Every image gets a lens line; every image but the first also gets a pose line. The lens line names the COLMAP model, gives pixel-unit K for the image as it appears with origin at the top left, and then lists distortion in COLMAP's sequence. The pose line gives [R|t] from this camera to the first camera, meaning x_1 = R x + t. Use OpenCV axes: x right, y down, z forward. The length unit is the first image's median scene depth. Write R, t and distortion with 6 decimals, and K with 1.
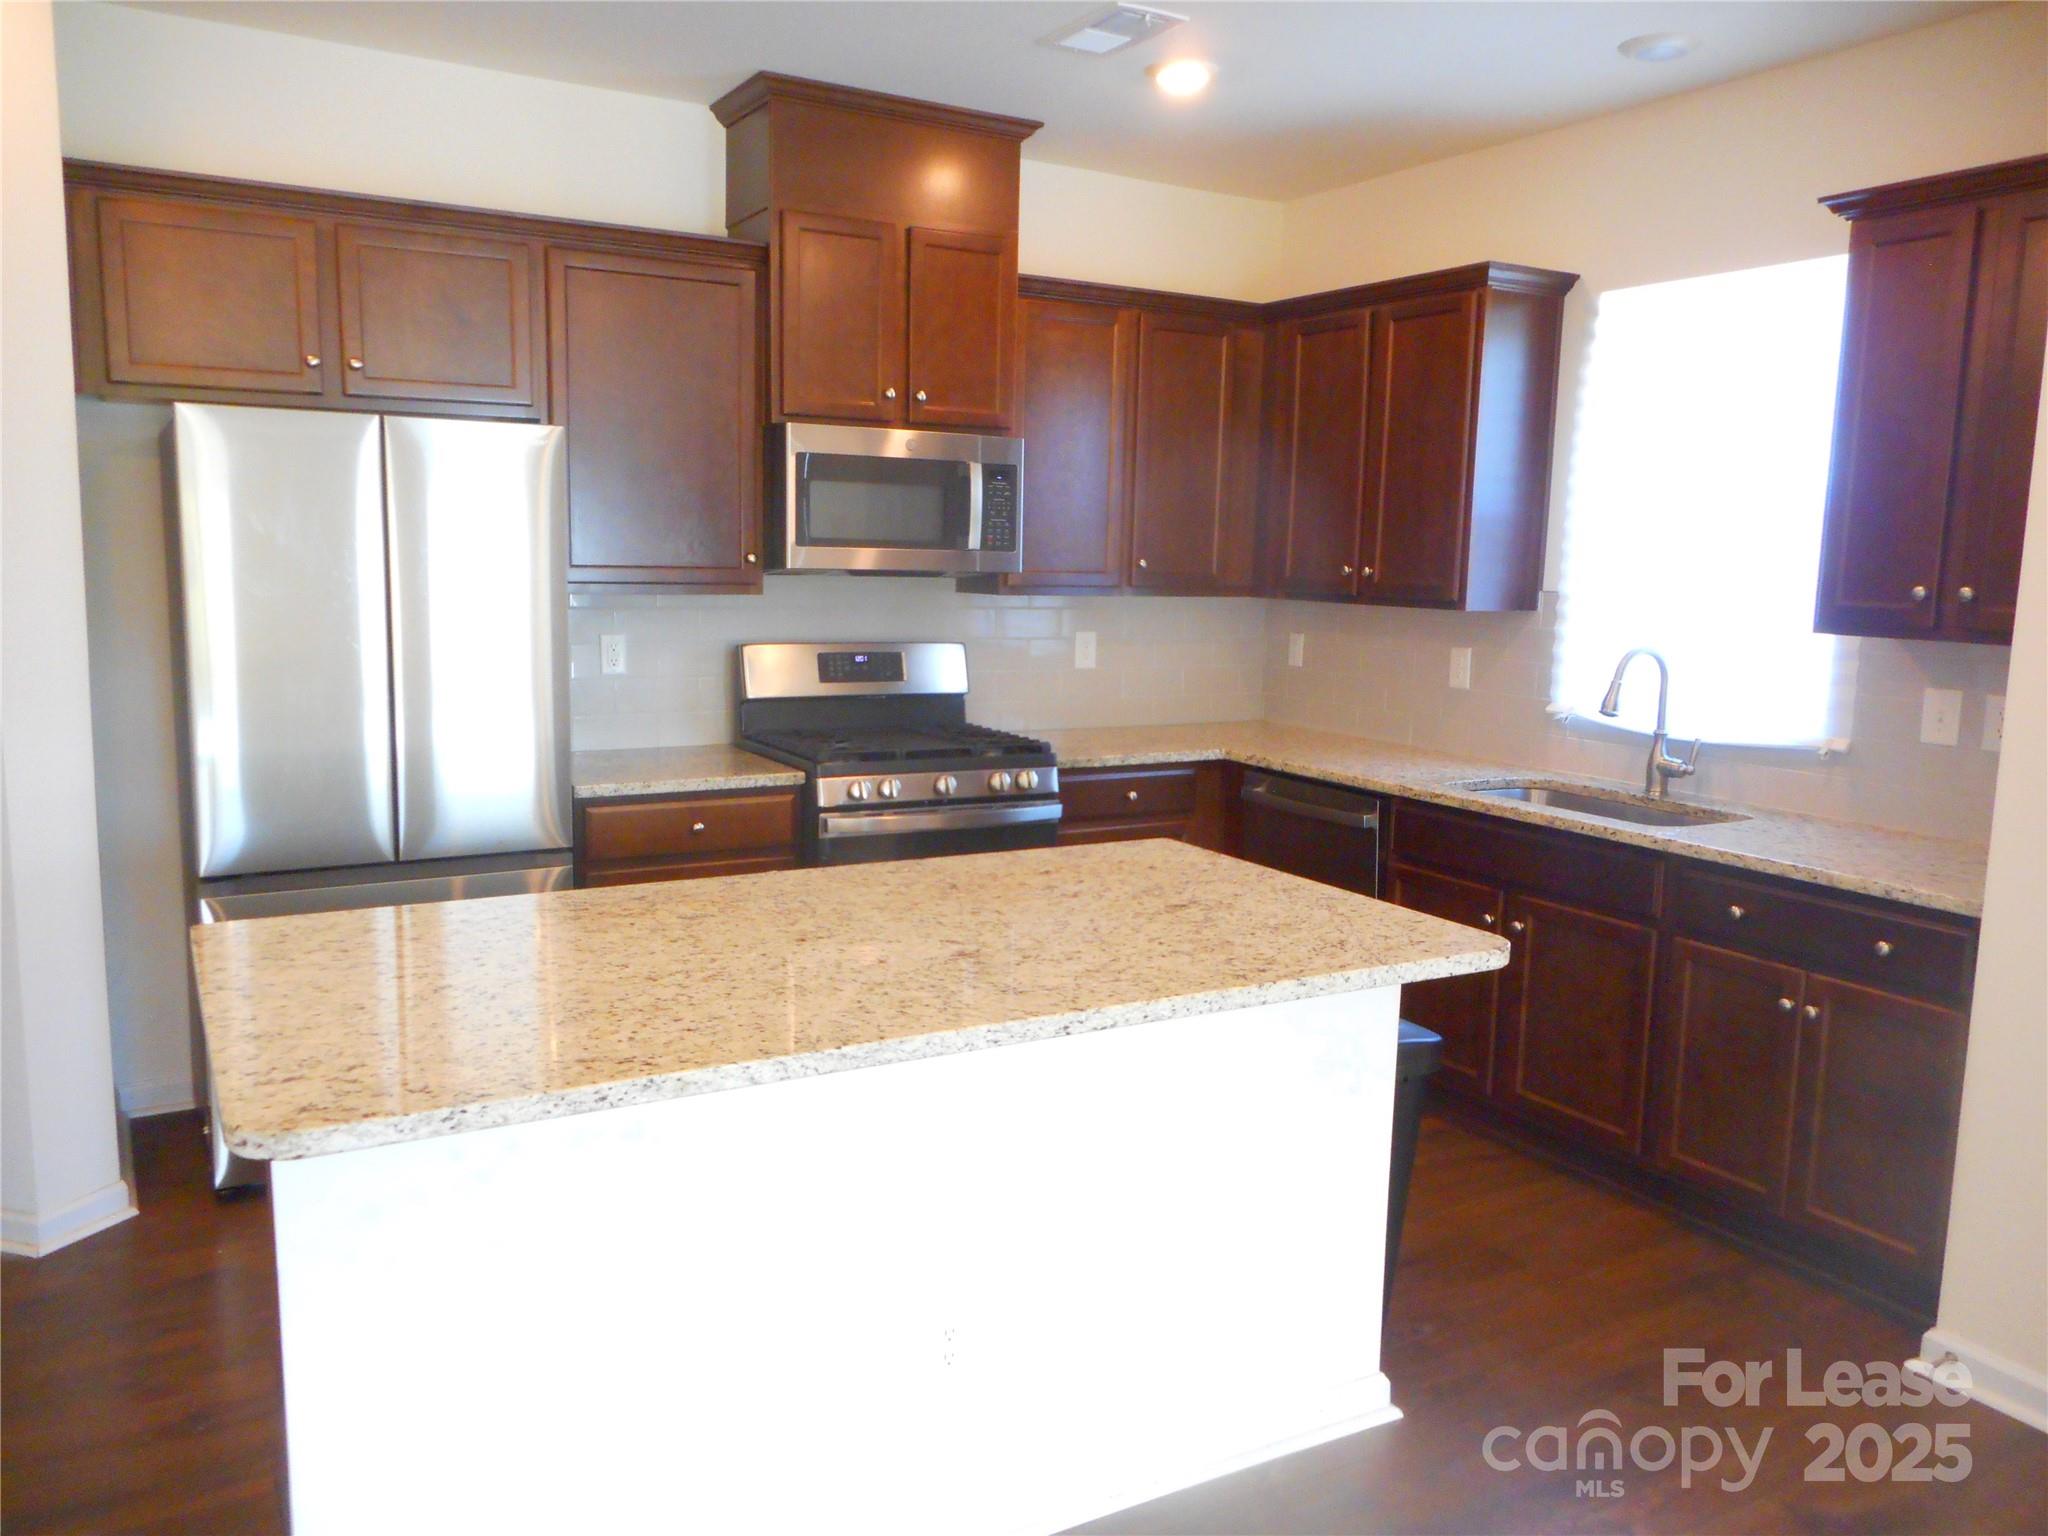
lens RADIAL K [[1538.8, 0, 1024.0], [0, 1538.8, 768.0], [0, 0, 1]] dist [-0.010580, 0.000965]
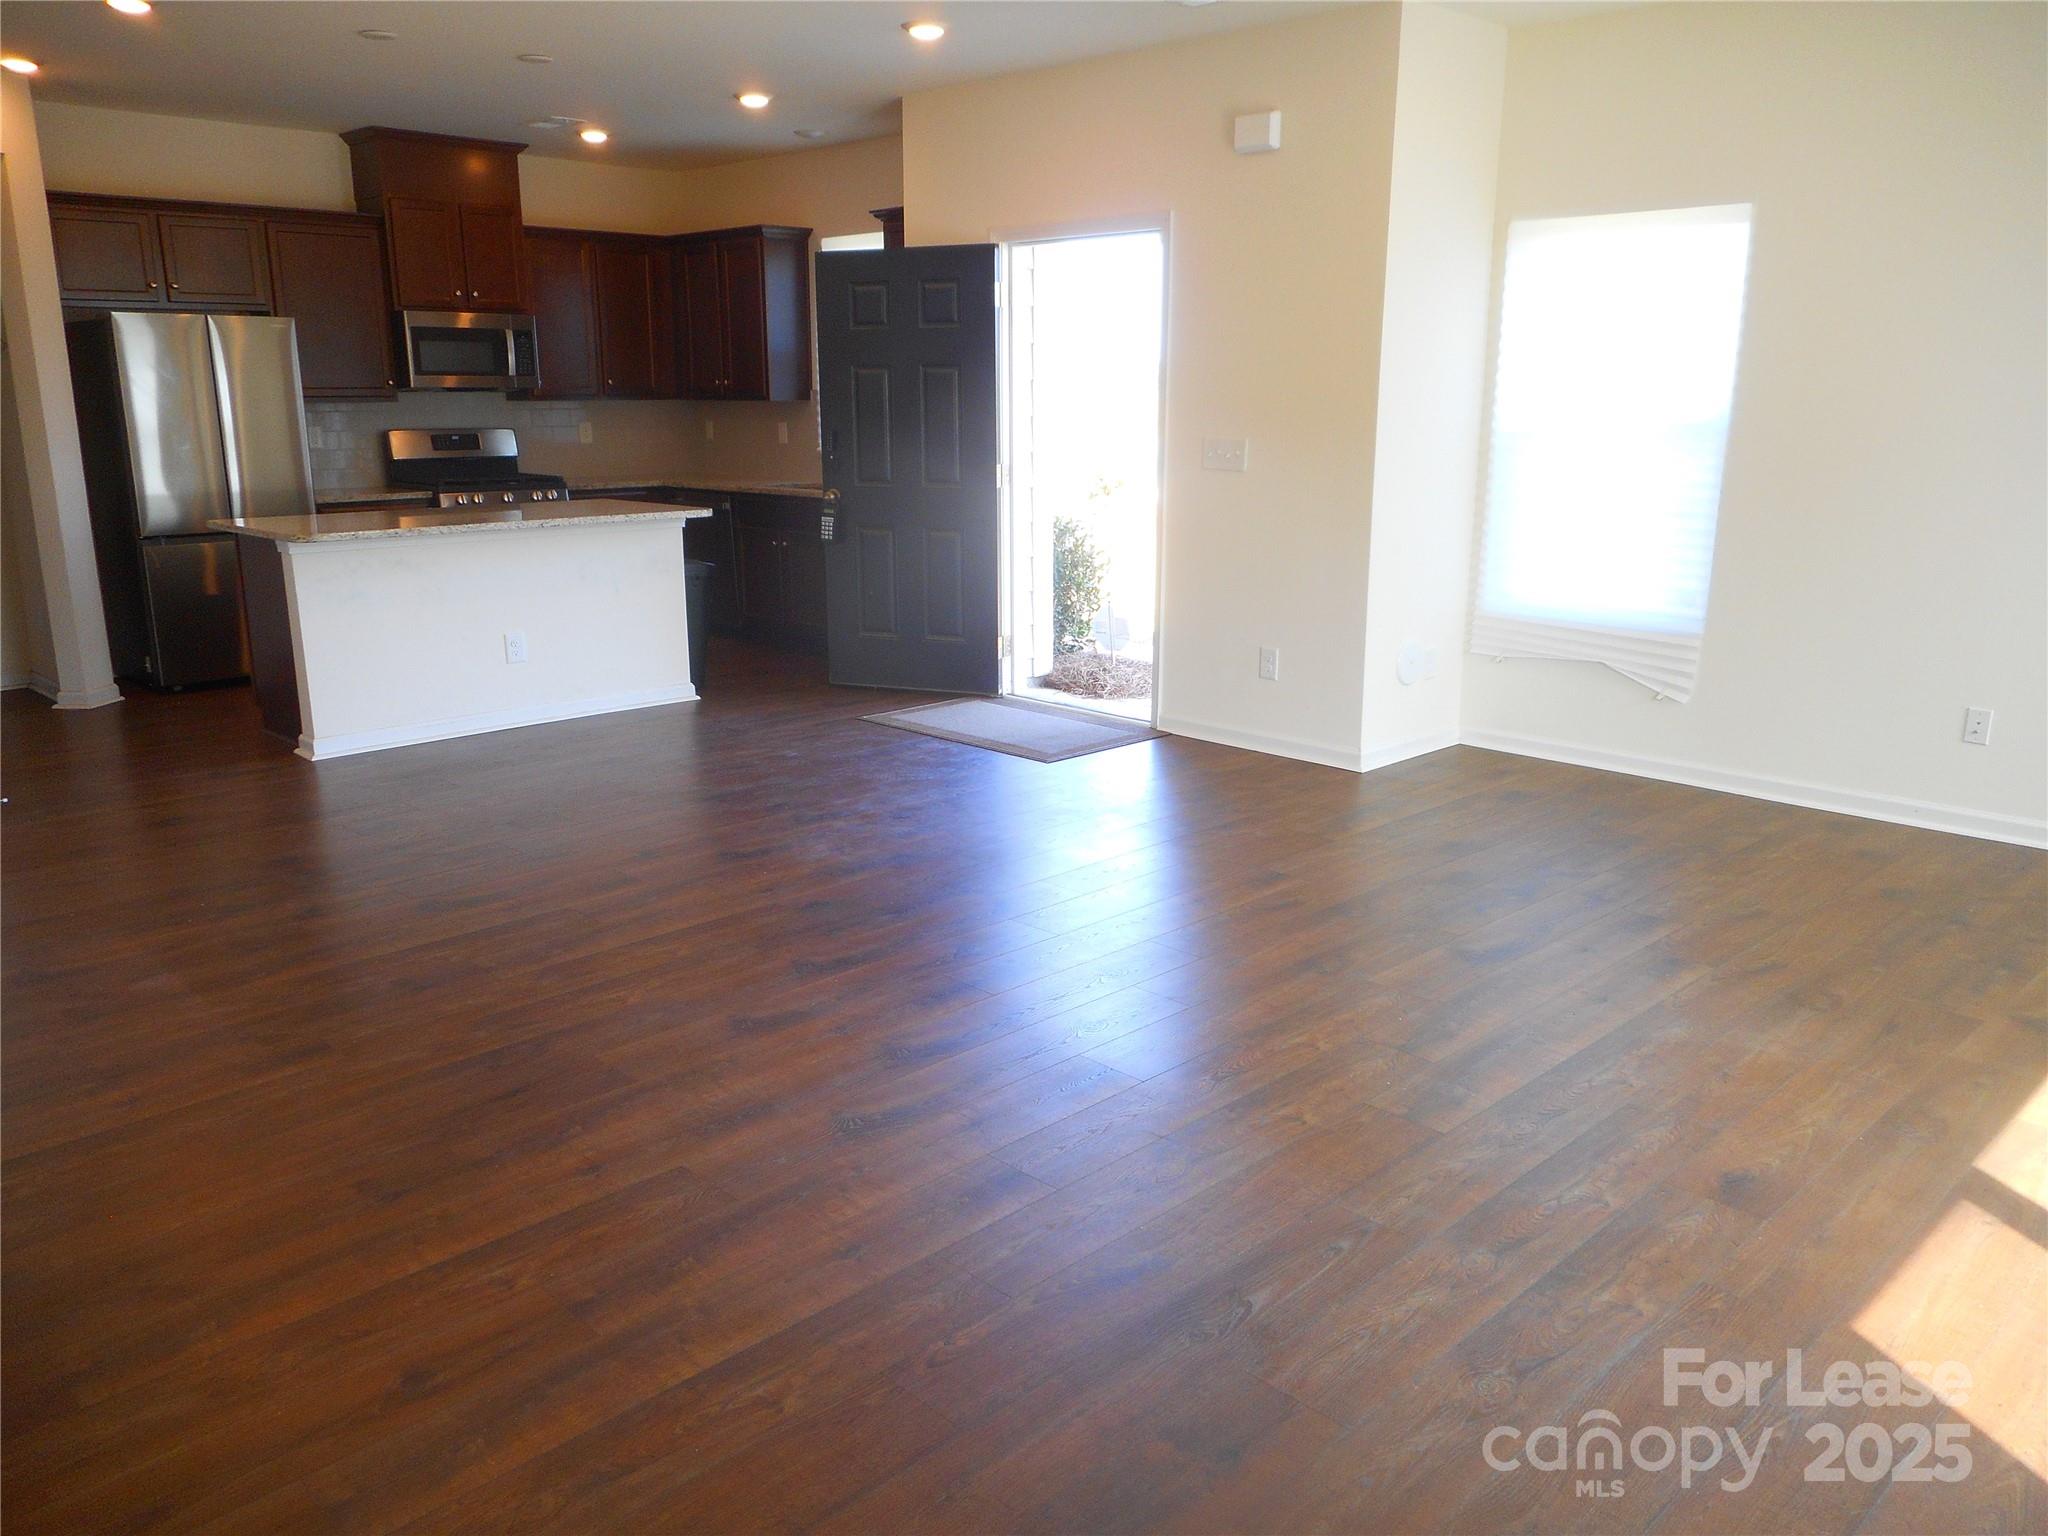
lens RADIAL K [[1543.4, 0, 1024.0], [0, 1543.4, 768.0], [0, 0, 1]] dist [0.005958, 0.005709]
pose [[0.968169, -0.083836, 0.235839, 0.092218], [0.059688, 0.992386, 0.107739, 0.178133], [-0.243076, -0.090233, 0.965801, -1.085893]]
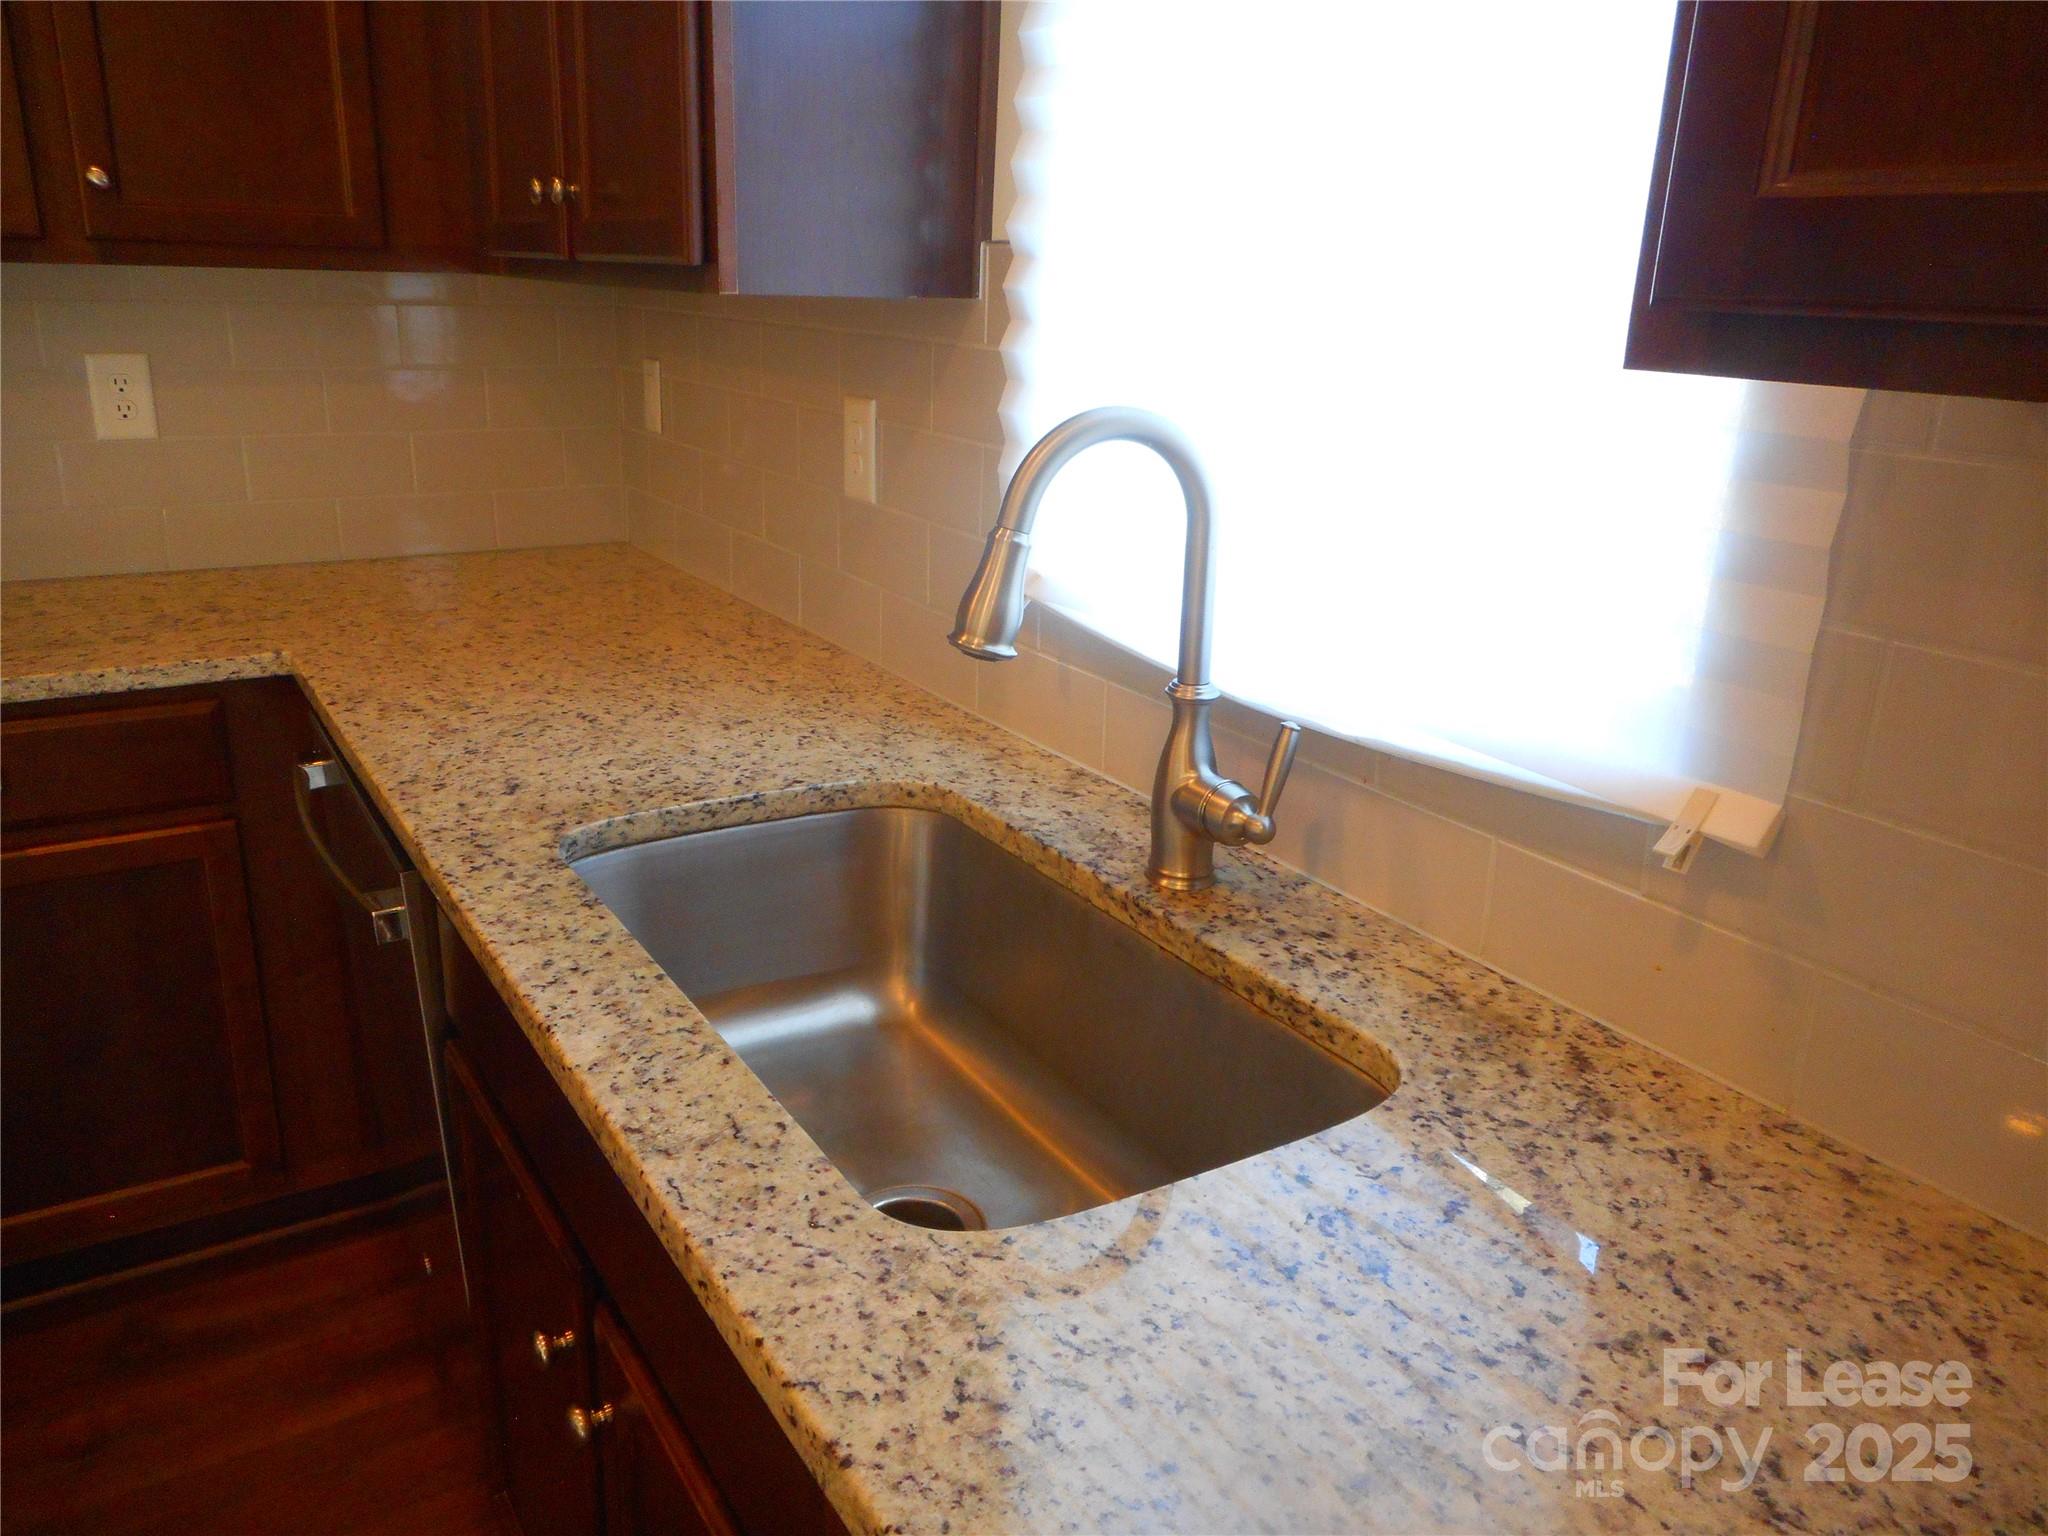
lens RADIAL K [[1544.1, 0, 1072.0], [0, 1544.1, 765.3], [0, 0, 1]] dist [-0.003491, -0.000187]
pose [[0.998526, -0.001916, 0.054247, 0.348521], [-0.006780, 0.987147, 0.159673, -0.054165], [-0.053856, -0.159805, 0.985678, 0.646169]]
